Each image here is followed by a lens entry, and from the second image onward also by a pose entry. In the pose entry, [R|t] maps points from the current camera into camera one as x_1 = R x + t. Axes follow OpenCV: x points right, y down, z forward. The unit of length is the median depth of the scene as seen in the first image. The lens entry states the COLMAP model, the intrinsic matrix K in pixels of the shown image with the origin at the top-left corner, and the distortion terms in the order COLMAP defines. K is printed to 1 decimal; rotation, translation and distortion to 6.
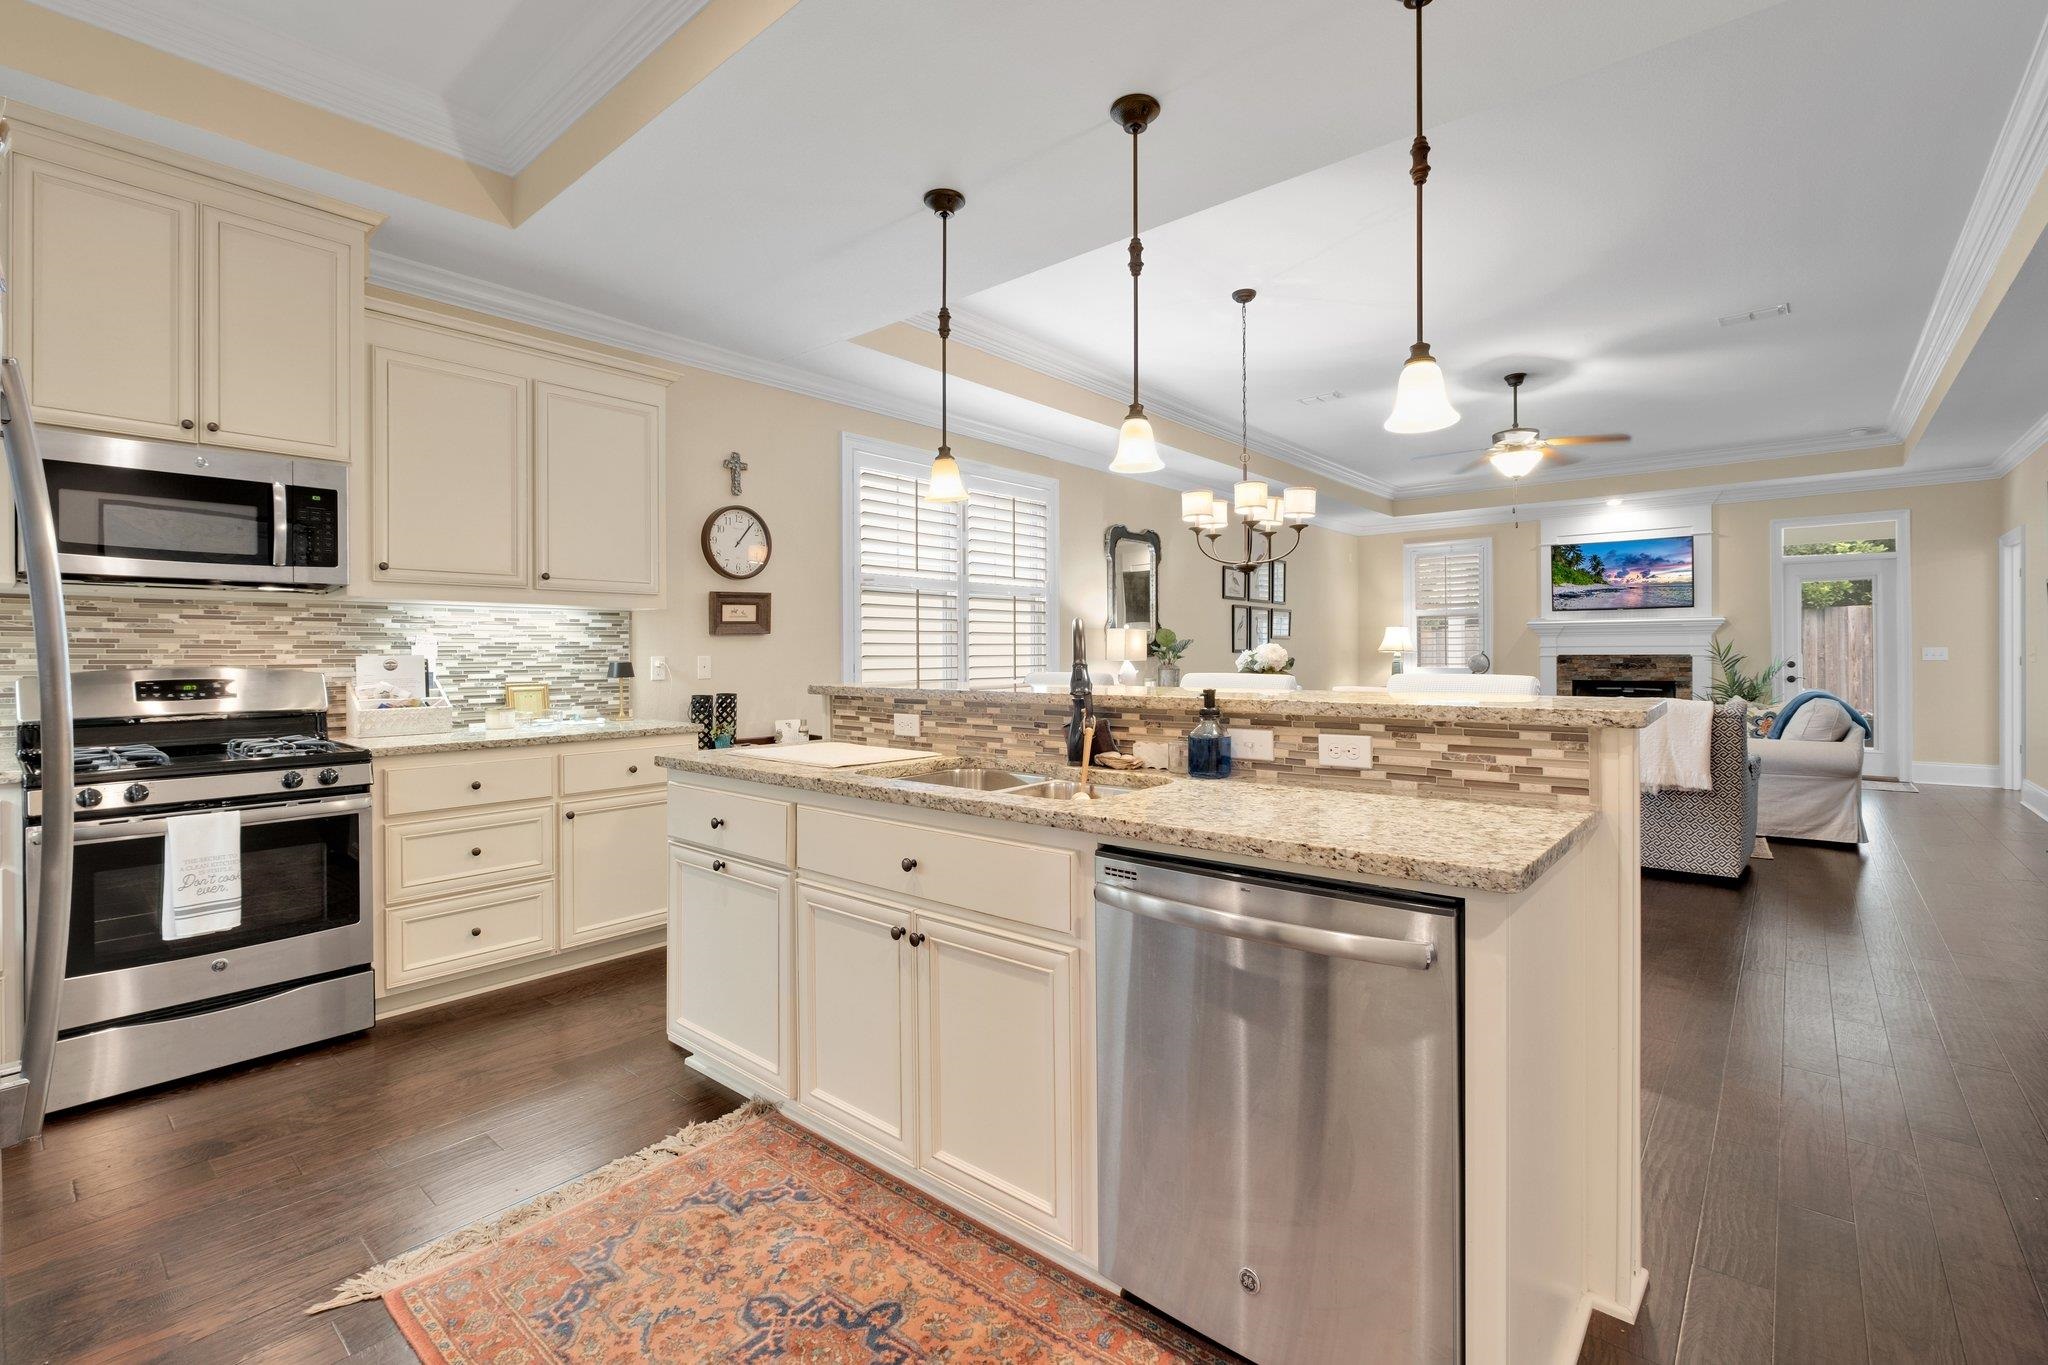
lens RADIAL K [[902.9, 0, 1021.0], [0, 902.9, 655.4], [0, 0, 1]] dist [-0.007272, -0.000022]
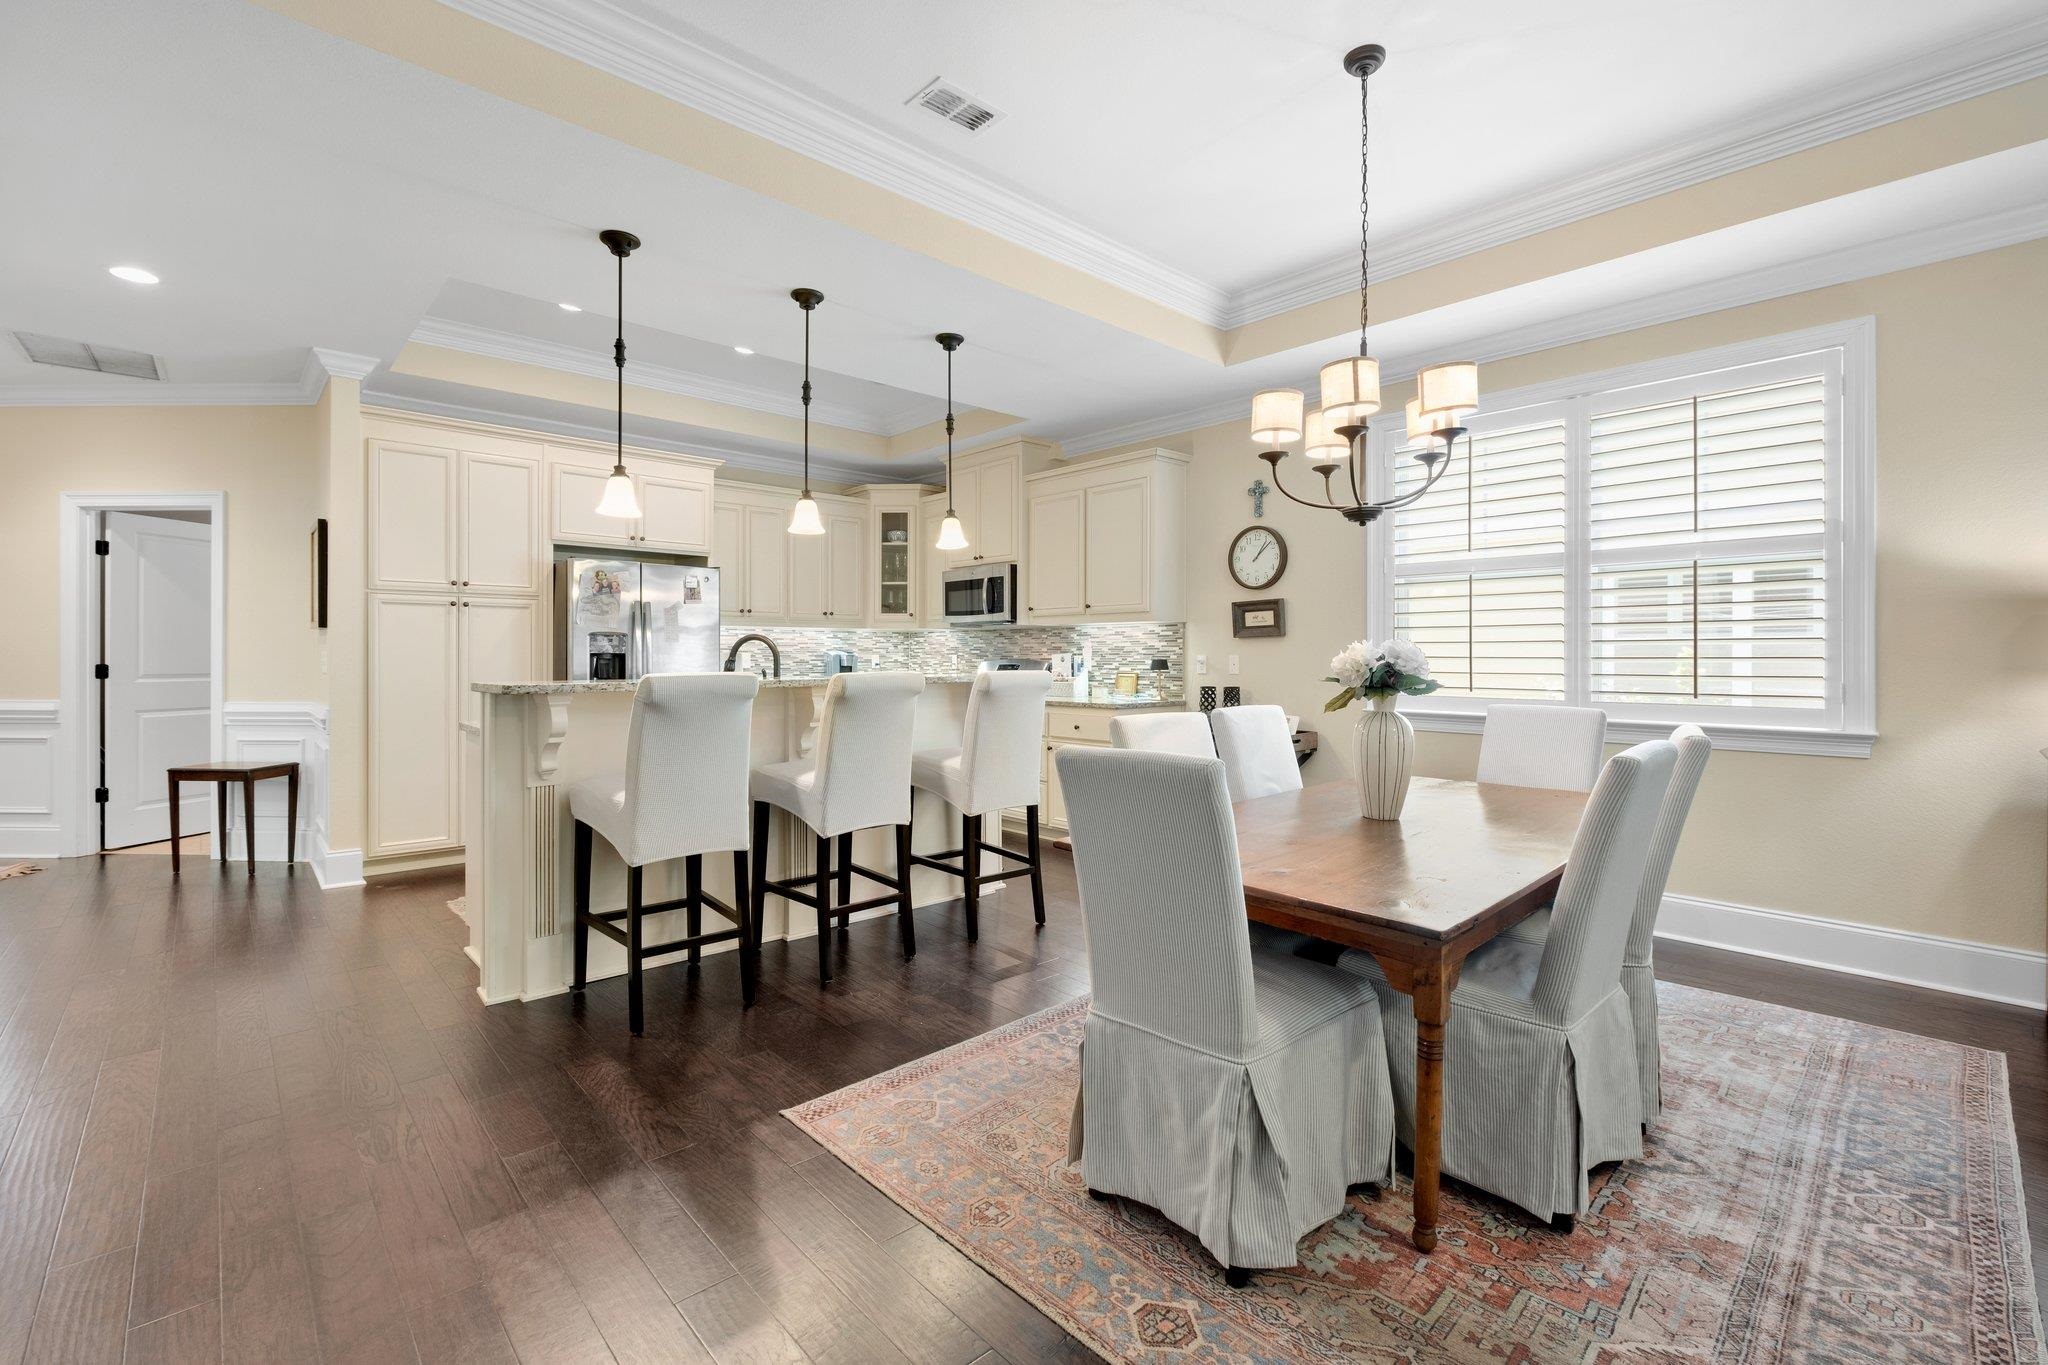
lens RADIAL K [[896.0, 0, 1024.3], [0, 896.0, 657.1], [0, 0, 1]] dist [-0.004681, -0.000397]
pose [[-0.119466, 0.006232, -0.992819, 1.054335], [-0.003663, 0.999971, 0.006718, -0.005134], [0.992831, 0.004439, -0.119440, 1.029699]]
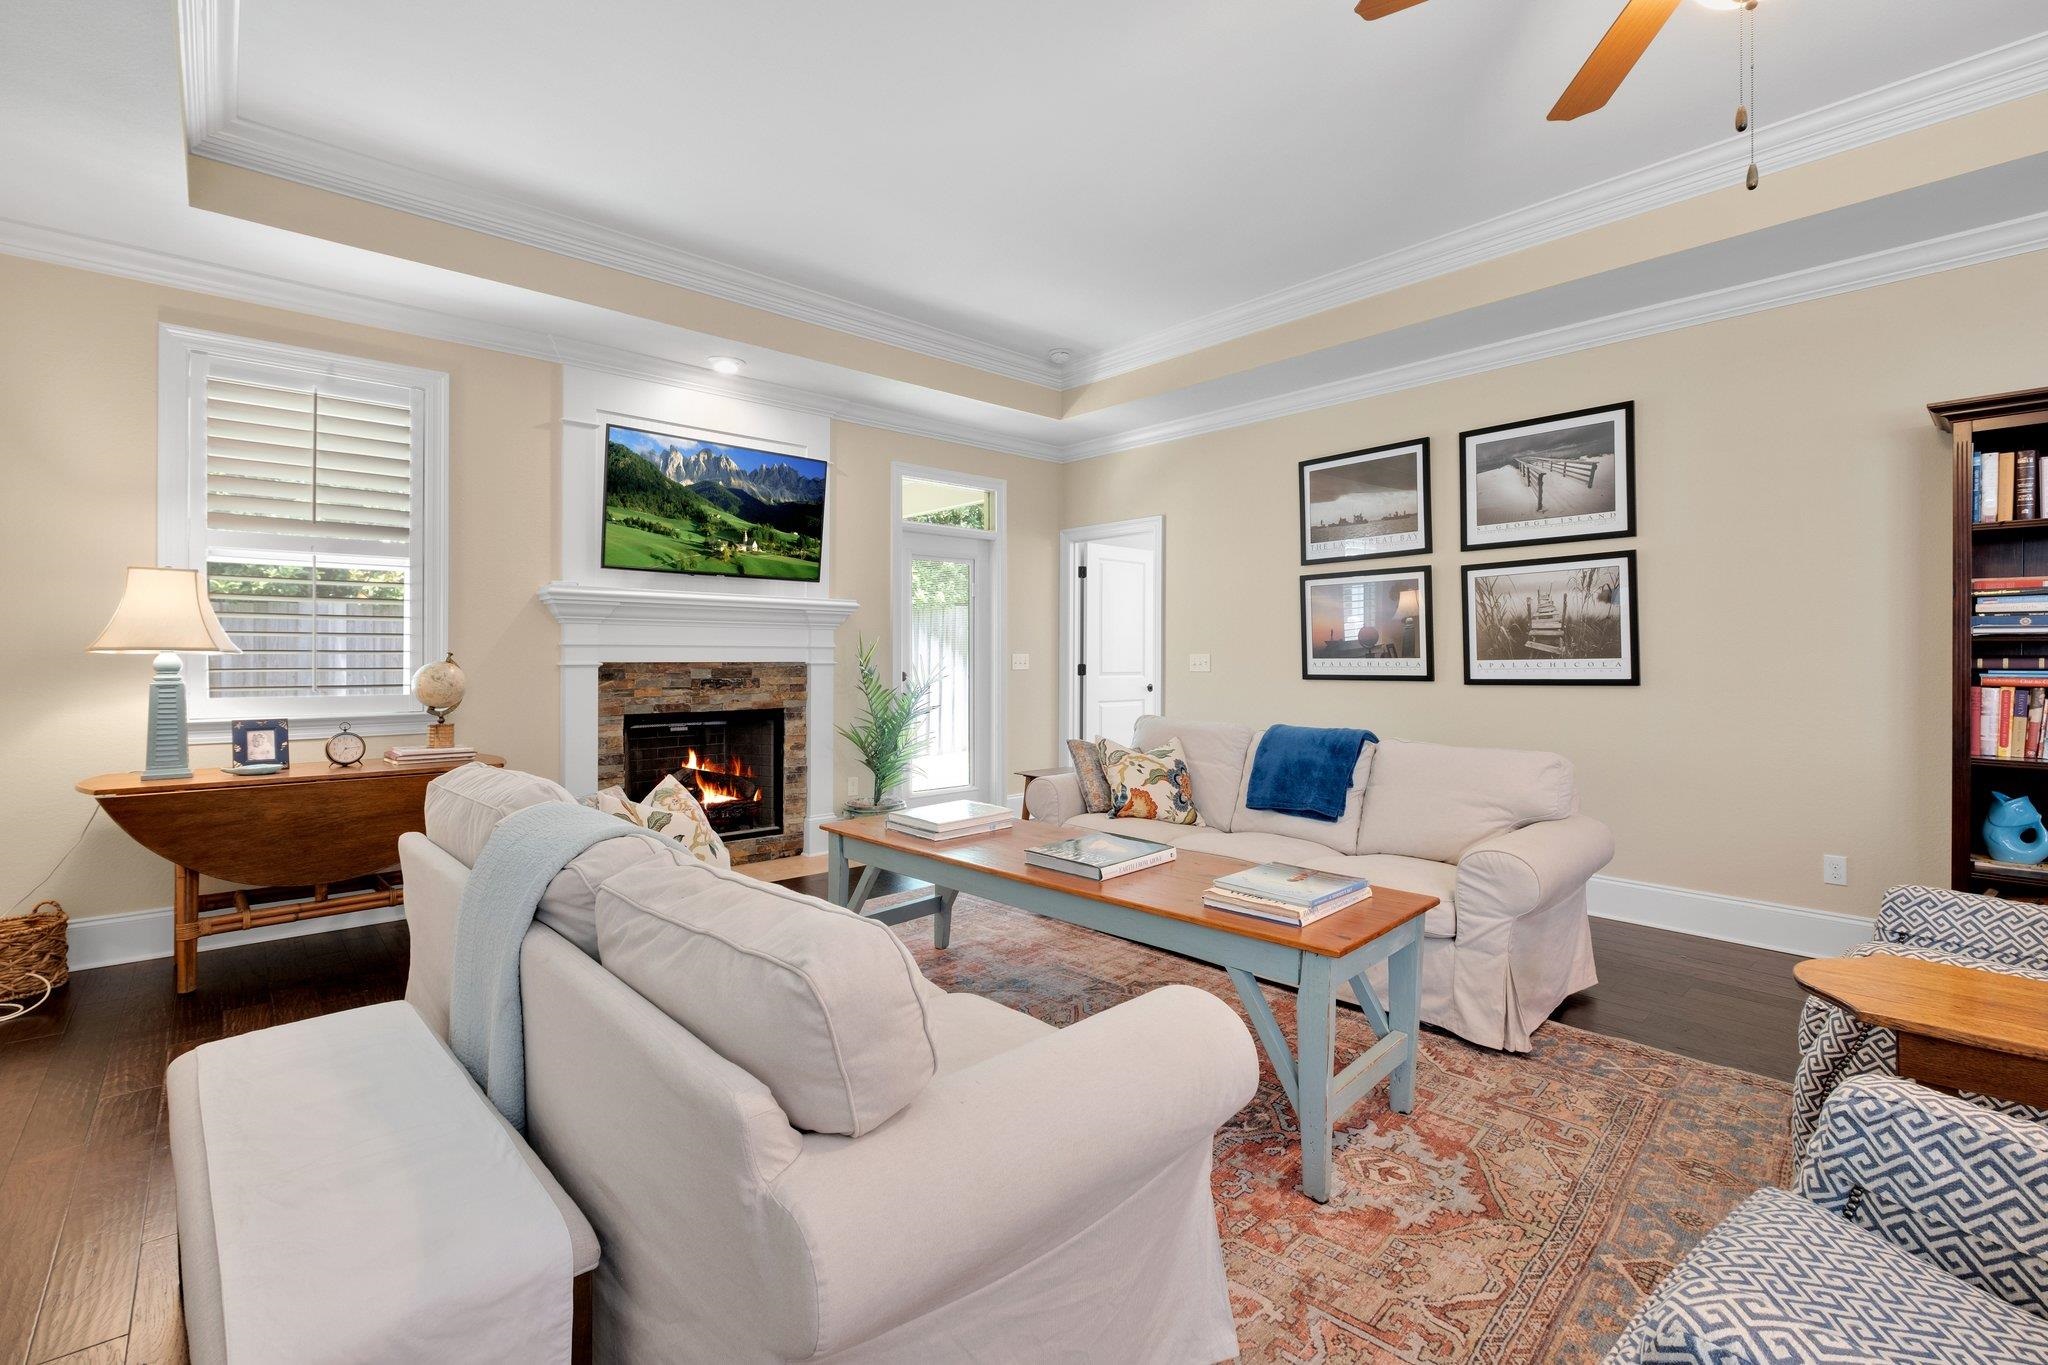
lens RADIAL K [[901.5, 0, 1015.6], [0, 901.5, 659.4], [0, 0, 1]] dist [-0.005074, -0.000334]
pose [[0.131415, 0.003004, 0.991323, 0.415319], [-0.002304, 0.999994, -0.002725, -0.003634], [-0.991325, -0.001926, 0.131421, 1.866805]]
